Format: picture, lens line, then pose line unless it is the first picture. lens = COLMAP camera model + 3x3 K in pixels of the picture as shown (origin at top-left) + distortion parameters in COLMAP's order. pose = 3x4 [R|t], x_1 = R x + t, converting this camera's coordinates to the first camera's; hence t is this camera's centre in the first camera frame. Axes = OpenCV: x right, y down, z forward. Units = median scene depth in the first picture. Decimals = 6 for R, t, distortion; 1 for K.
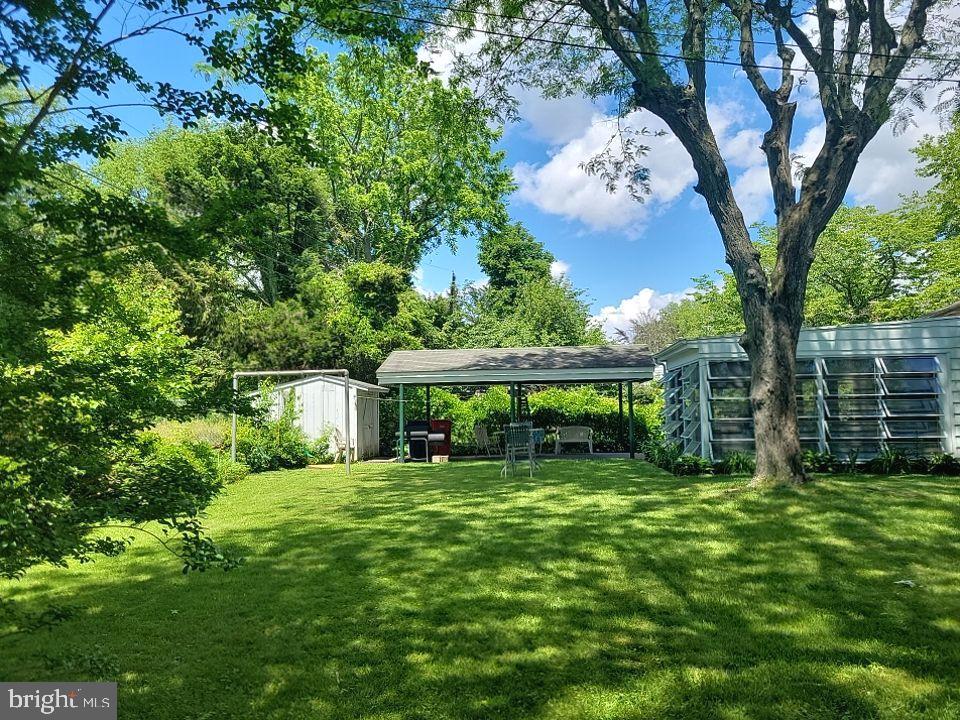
lens RADIAL K [[733.5, 0, 482.5], [0, 733.5, 349.4], [0, 0, 1]] dist [0.045200, -0.005524]
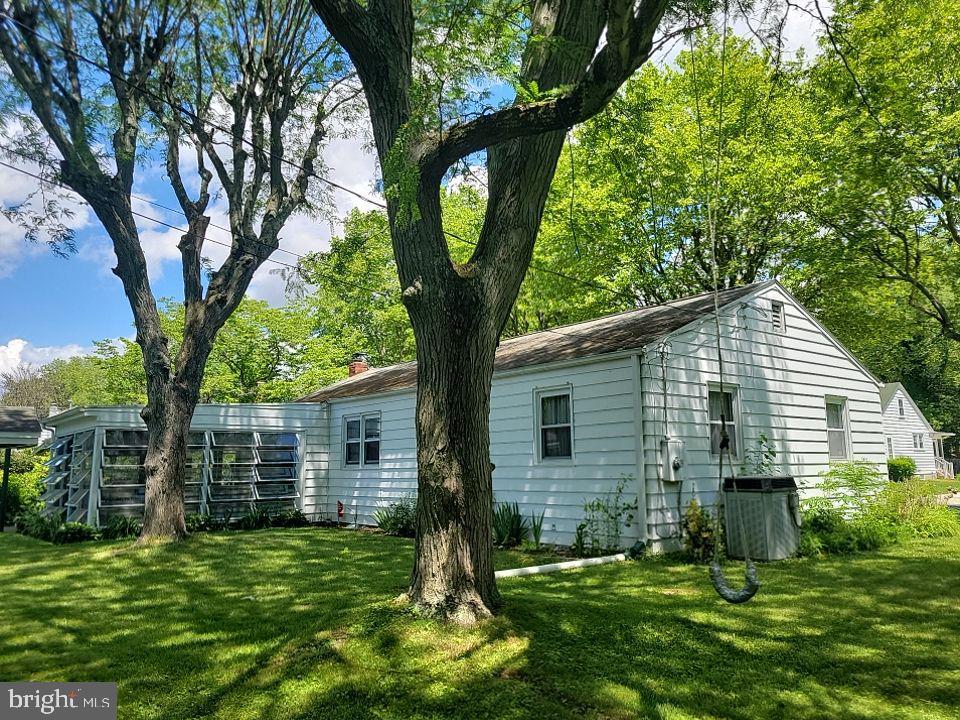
lens RADIAL K [[733.5, 0, 482.5], [0, 733.5, 349.4], [0, 0, 1]] dist [0.045200, -0.005524]
pose [[0.712054, 0.120303, 0.691741, -0.037266], [-0.056107, 0.991810, -0.114735, -0.004168], [-0.699879, 0.042886, 0.712973, -0.086708]]
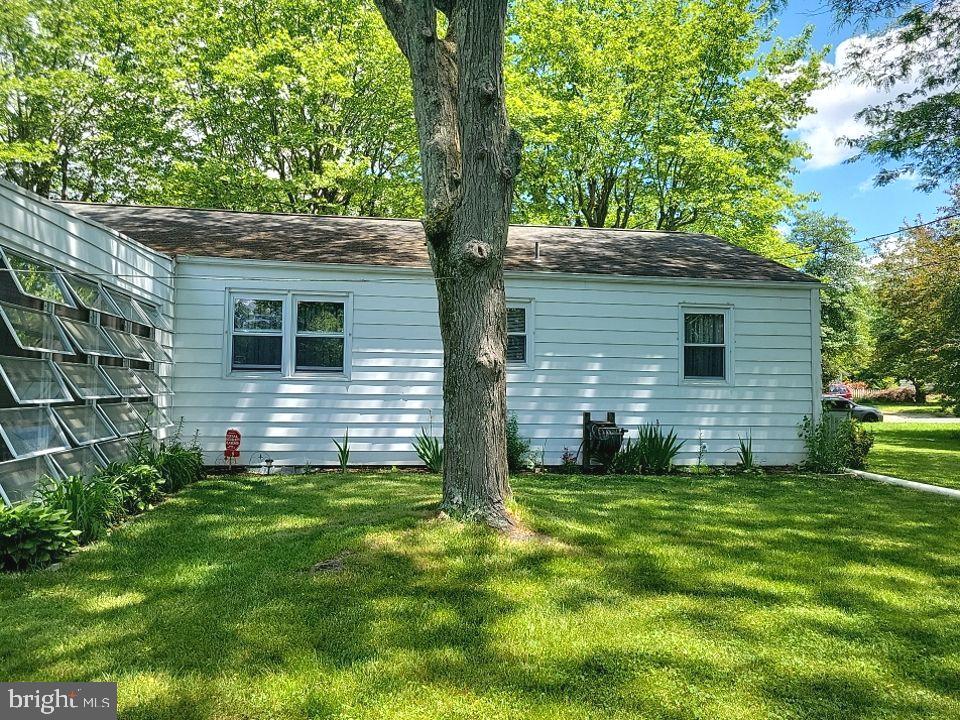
lens RADIAL K [[733.5, 0, 482.5], [0, 733.5, 349.4], [0, 0, 1]] dist [0.045200, -0.005524]
pose [[-0.264325, 0.068498, 0.961998, -0.081627], [-0.086976, 0.991717, -0.094512, 0.056580], [-0.960504, -0.108653, -0.256178, 0.589444]]
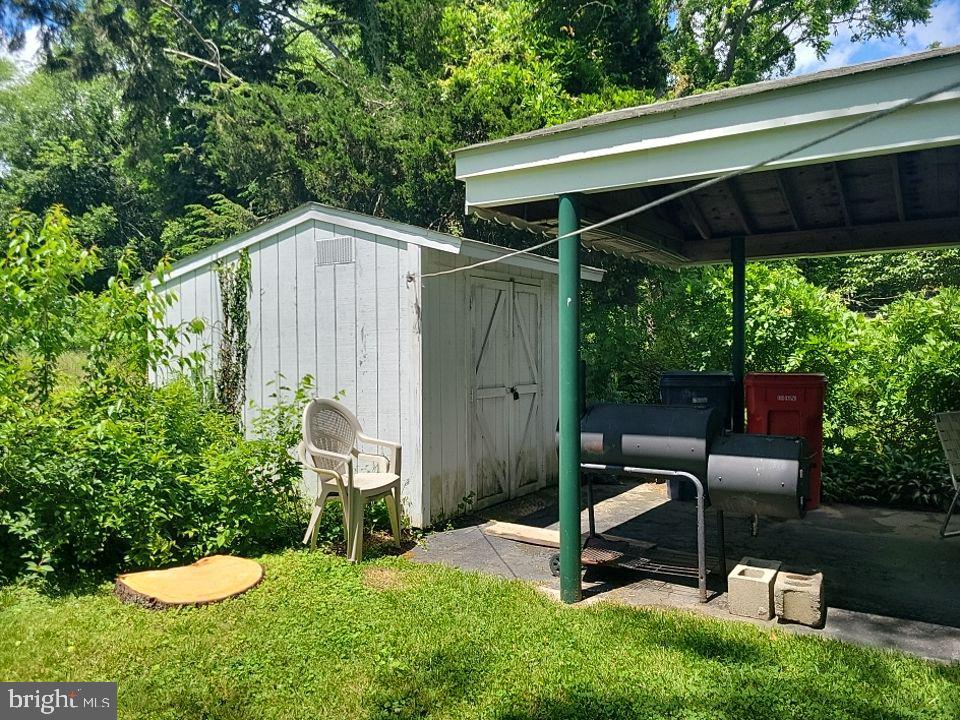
lens RADIAL K [[733.5, 0, 482.5], [0, 733.5, 349.4], [0, 0, 1]] dist [0.045200, -0.005524]
pose [[0.900816, 0.015576, -0.433921, -0.041788], [0.022924, 0.996257, 0.083351, 0.066894], [0.433595, -0.085031, 0.897087, 0.770129]]
